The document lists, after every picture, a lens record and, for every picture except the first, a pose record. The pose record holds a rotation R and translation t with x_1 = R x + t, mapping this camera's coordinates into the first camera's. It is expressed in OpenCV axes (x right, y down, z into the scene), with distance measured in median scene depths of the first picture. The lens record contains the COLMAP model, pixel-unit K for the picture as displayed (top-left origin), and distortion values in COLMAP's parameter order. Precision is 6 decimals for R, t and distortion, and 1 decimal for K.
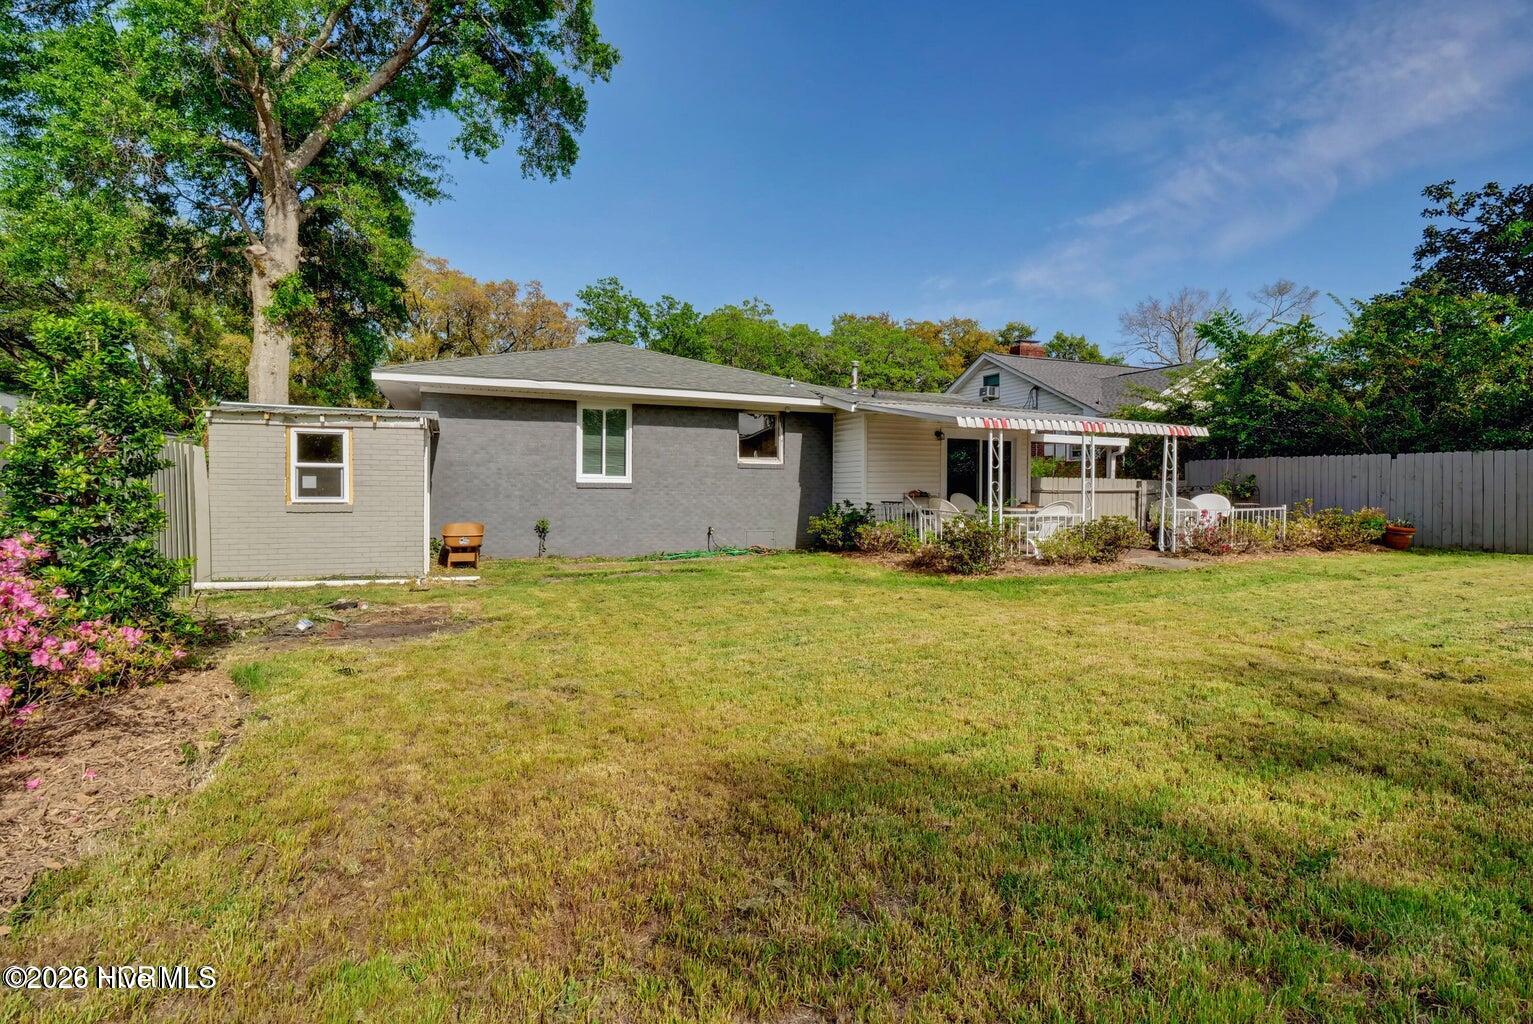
lens RADIAL K [[747.3, 0, 759.4], [0, 747.3, 497.6], [0, 0, 1]] dist [-0.003197, 0.001227]
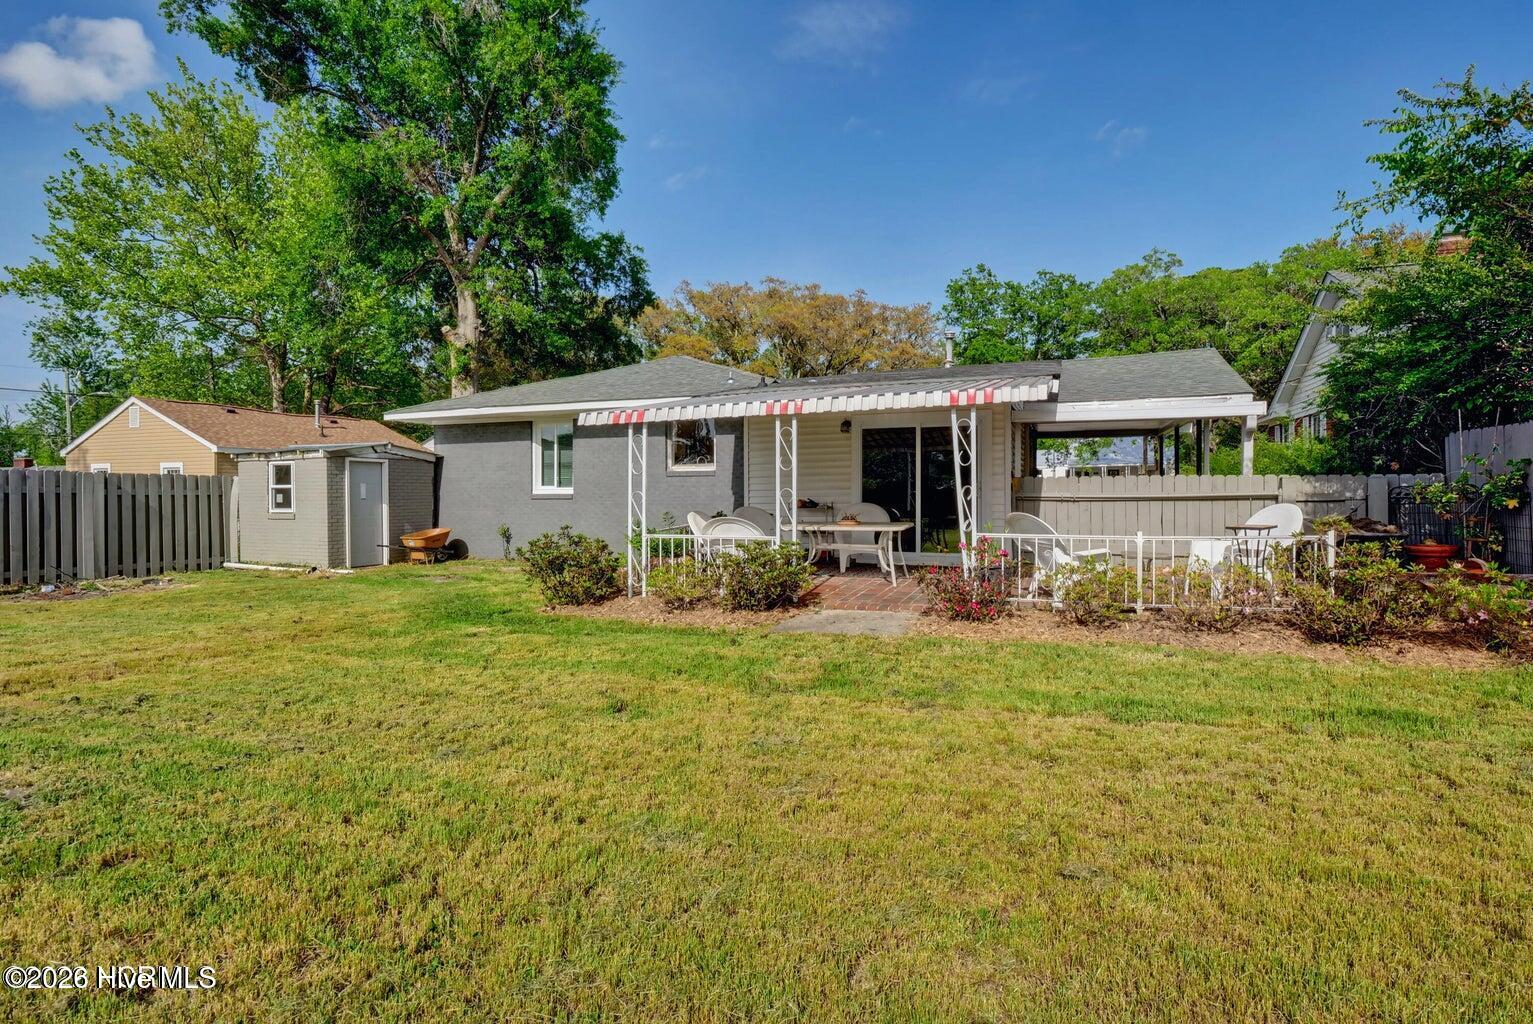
lens RADIAL K [[747.3, 0, 759.4], [0, 747.3, 497.6], [0, 0, 1]] dist [-0.003197, 0.001227]
pose [[0.705697, -0.006084, -0.708488, 0.766740], [0.003383, 0.999981, -0.005217, -0.008193], [0.708506, 0.001285, 0.705704, 0.451129]]
